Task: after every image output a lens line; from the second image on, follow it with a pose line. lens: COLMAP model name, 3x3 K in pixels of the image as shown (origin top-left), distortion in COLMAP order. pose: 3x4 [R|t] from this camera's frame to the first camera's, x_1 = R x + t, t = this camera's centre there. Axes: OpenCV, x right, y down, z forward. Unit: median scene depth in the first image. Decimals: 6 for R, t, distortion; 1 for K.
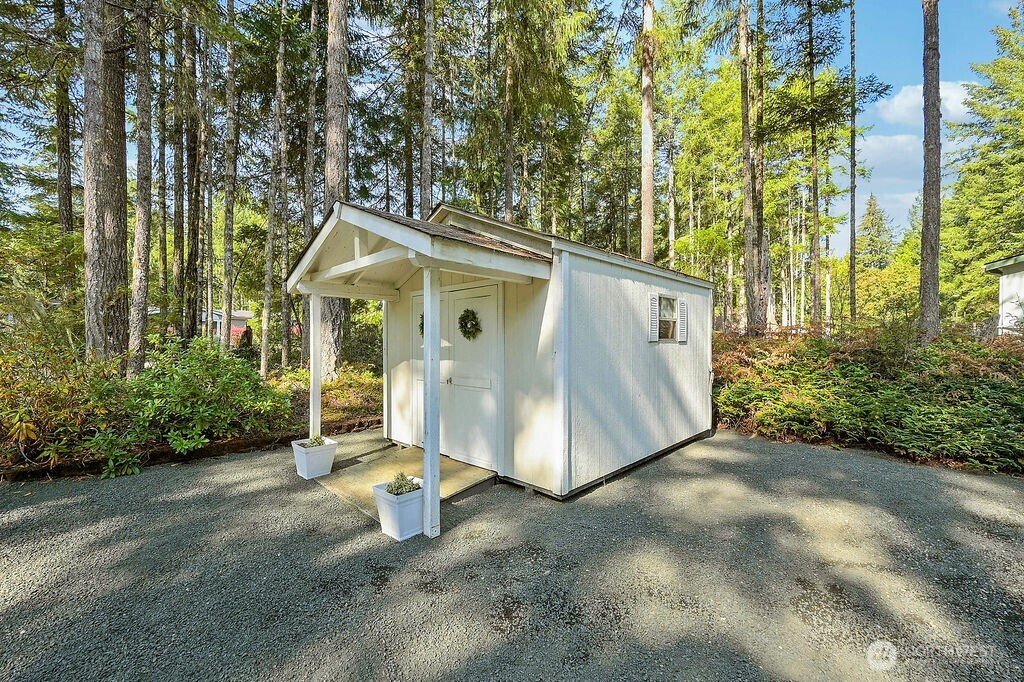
lens RADIAL K [[405.3, 0, 512.0], [0, 405.3, 341.0], [0, 0, 1]] dist [0.007242, 0.000364]
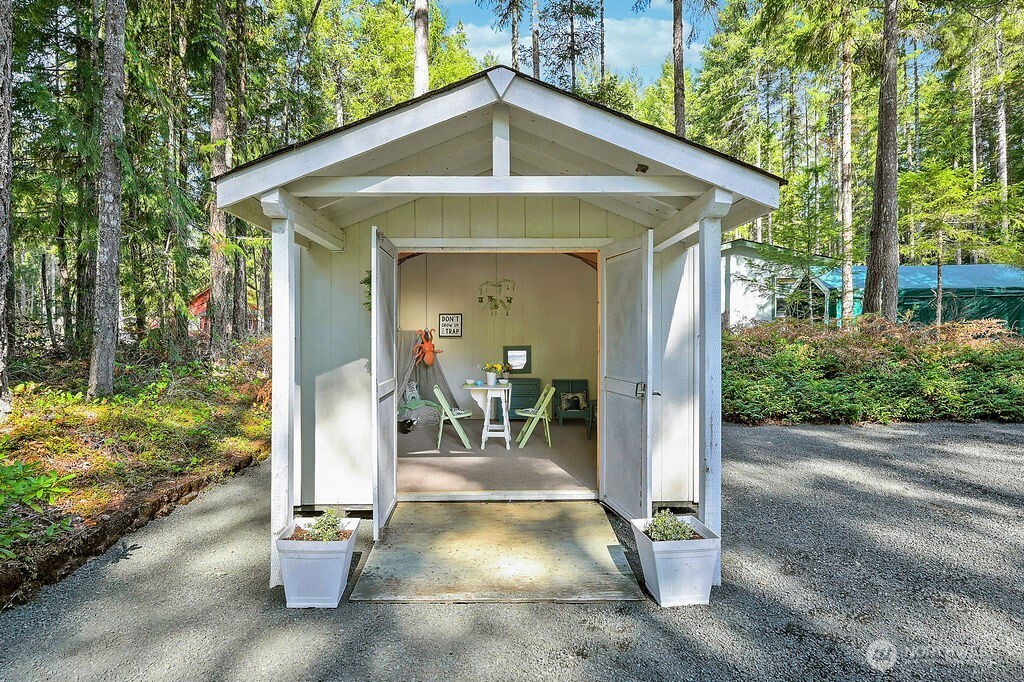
lens RADIAL K [[534.2, 0, 512.0], [0, 534.2, 341.0], [0, 0, 1]] dist [-0.001907, -0.000441]
pose [[0.706962, -0.011399, 0.707160, -0.874295], [0.004265, 0.999921, 0.011854, 0.019667], [-0.707239, -0.005364, 0.706954, 0.442918]]
